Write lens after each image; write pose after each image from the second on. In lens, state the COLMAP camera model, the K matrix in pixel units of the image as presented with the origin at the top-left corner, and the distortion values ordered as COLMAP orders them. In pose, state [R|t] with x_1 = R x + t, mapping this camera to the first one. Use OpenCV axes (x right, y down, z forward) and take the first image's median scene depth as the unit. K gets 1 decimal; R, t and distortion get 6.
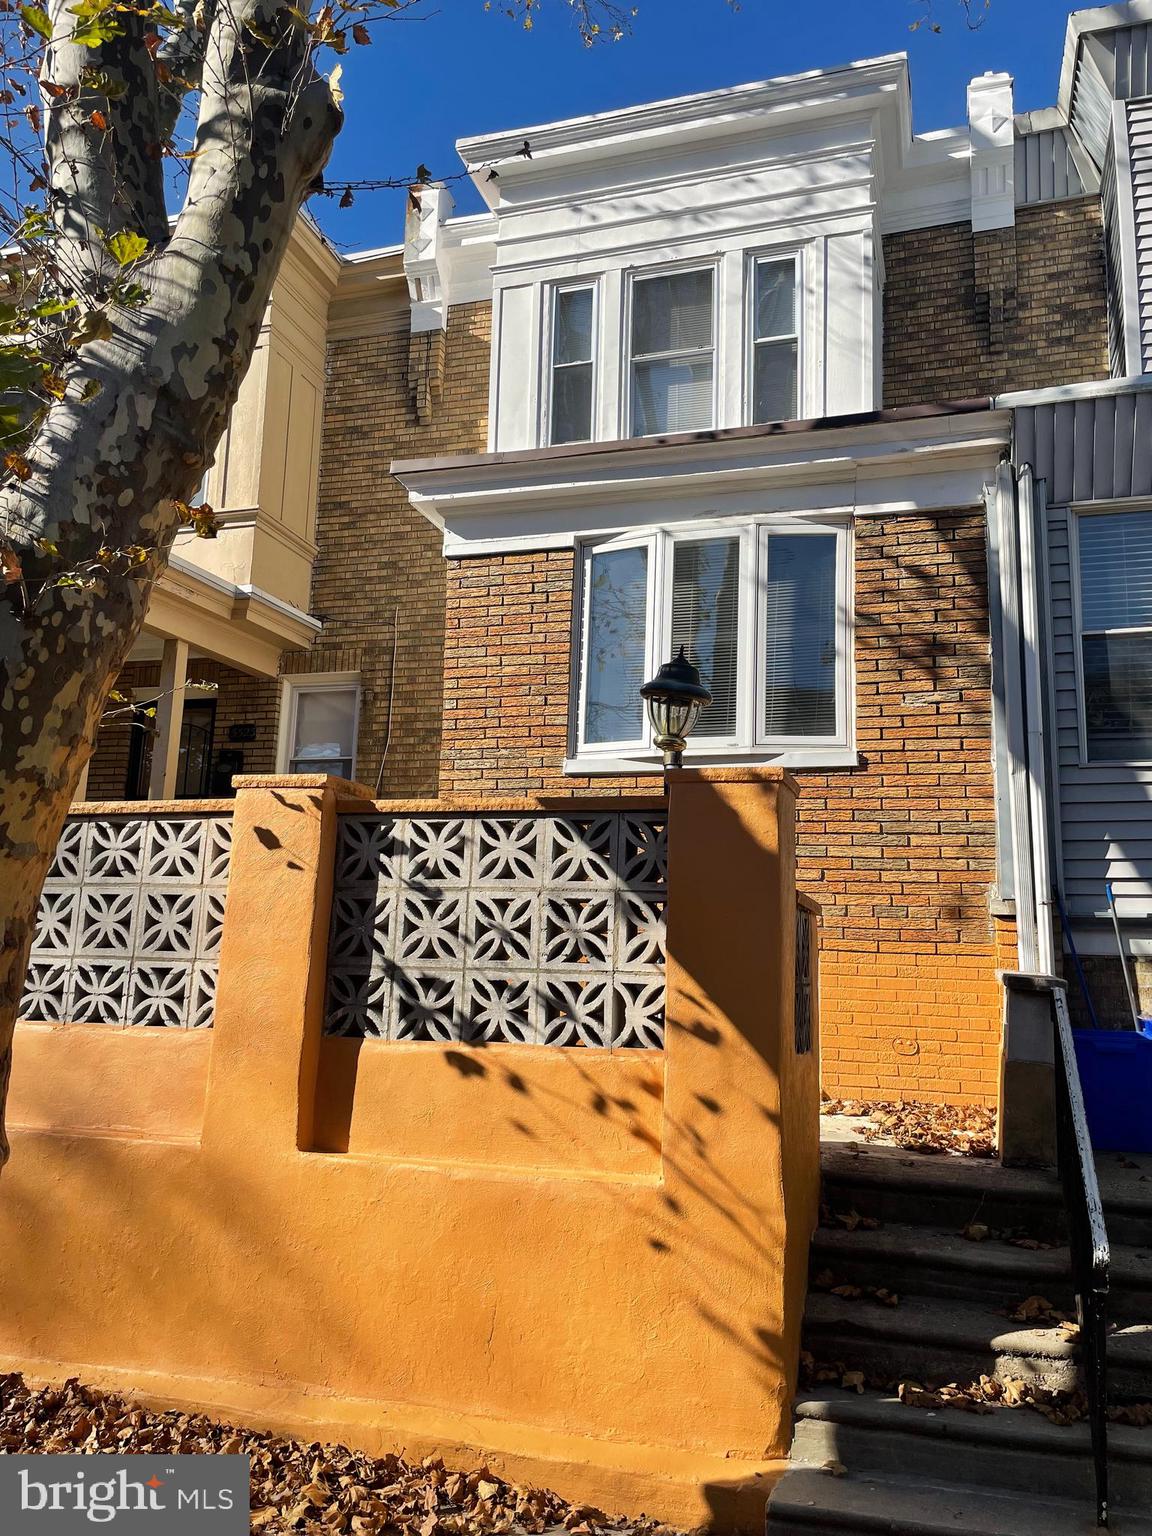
lens RADIAL K [[1169.2, 0, 580.0], [0, 1169.2, 769.8], [0, 0, 1]] dist [0.093414, -0.131485]
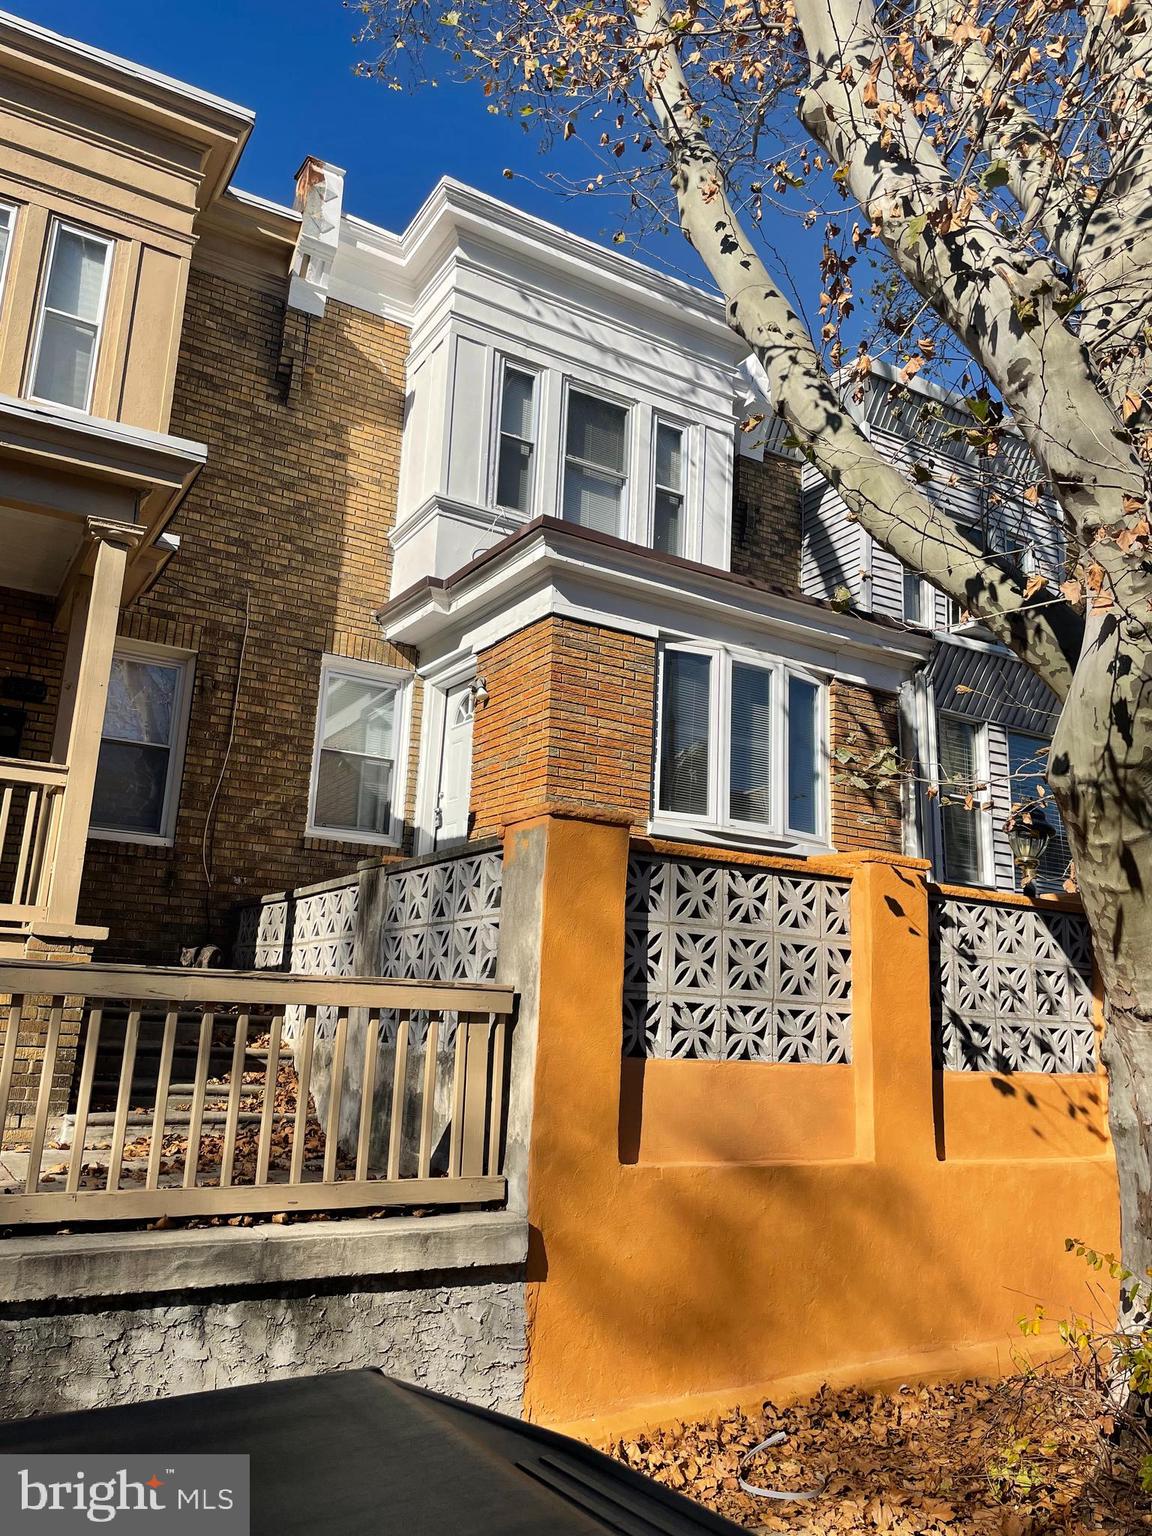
lens RADIAL K [[1171.3, 0, 581.4], [0, 1171.3, 757.8], [0, 0, 1]] dist [0.095031, -0.133485]
pose [[0.657125, 0.166014, 0.735273, -0.915646], [-0.150768, 0.984682, -0.087583, 0.040569], [-0.738550, -0.053302, 0.672089, 0.274050]]
